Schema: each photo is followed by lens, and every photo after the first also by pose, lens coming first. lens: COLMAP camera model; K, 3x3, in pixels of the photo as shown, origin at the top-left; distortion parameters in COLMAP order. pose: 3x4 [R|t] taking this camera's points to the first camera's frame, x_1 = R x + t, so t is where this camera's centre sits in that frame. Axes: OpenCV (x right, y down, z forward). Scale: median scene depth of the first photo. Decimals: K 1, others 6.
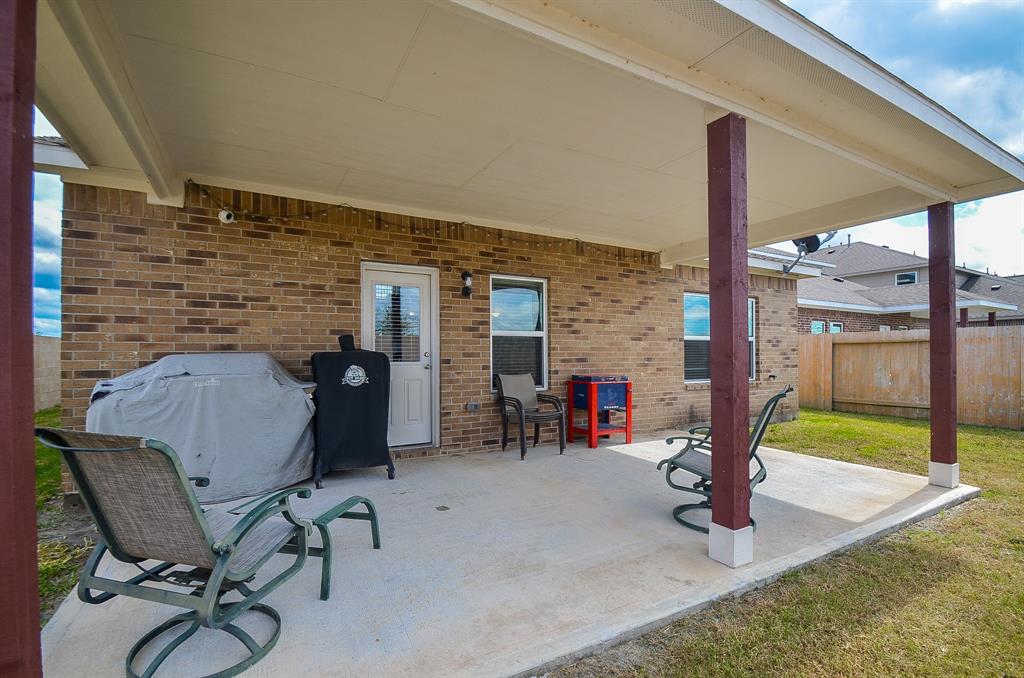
lens RADIAL K [[446.9, 0, 507.5], [0, 446.9, 352.7], [0, 0, 1]] dist [0.002053, -0.000083]
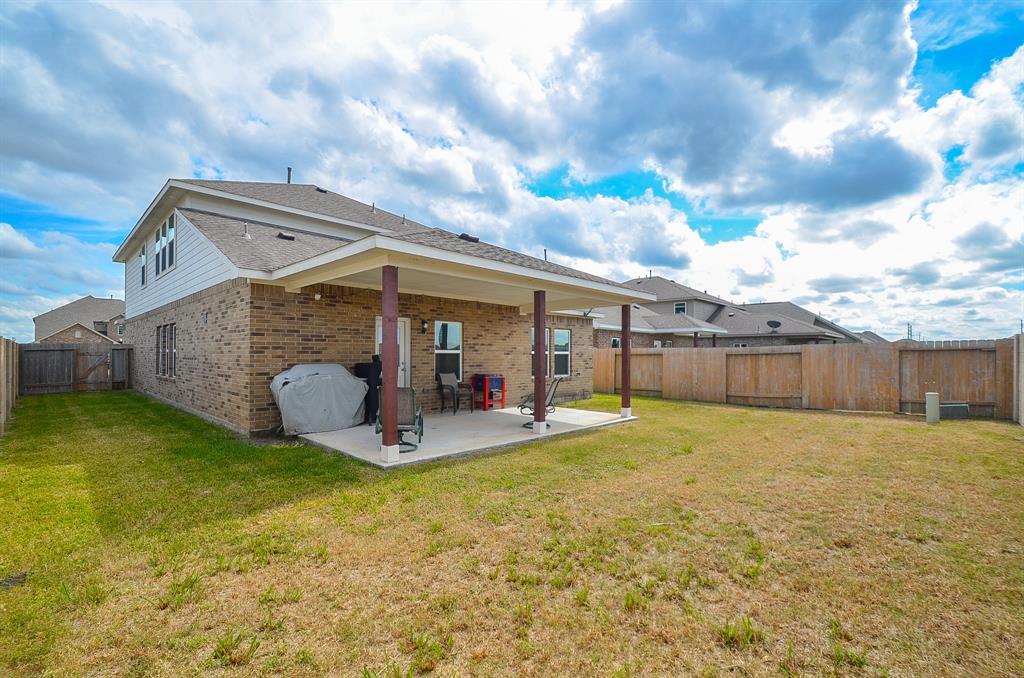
lens RADIAL K [[446.9, 0, 507.5], [0, 446.9, 352.7], [0, 0, 1]] dist [0.002053, -0.000083]
pose [[0.954805, 0.009041, 0.297095, -0.307327], [-0.009582, 0.999954, 0.000366, -0.043284], [-0.297078, -0.003196, 0.954848, -0.909328]]
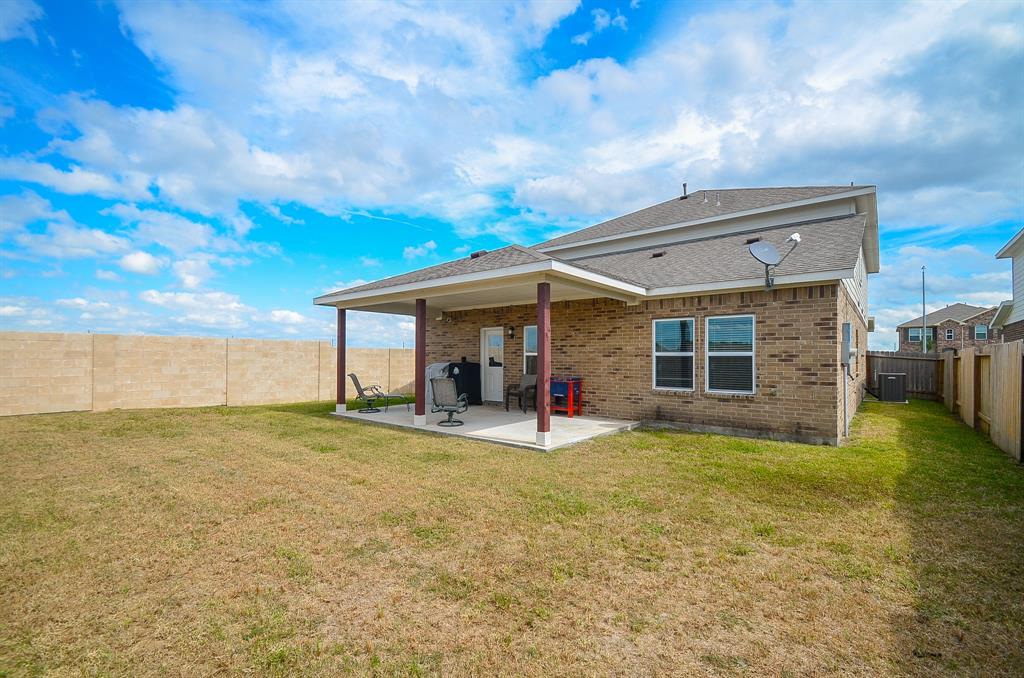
lens RADIAL K [[446.9, 0, 507.5], [0, 446.9, 352.7], [0, 0, 1]] dist [0.002053, -0.000083]
pose [[0.371014, -0.007346, -0.928598, 1.888076], [-0.005066, 0.999938, -0.009934, -0.029627], [0.928614, 0.008390, 0.370954, 0.149421]]
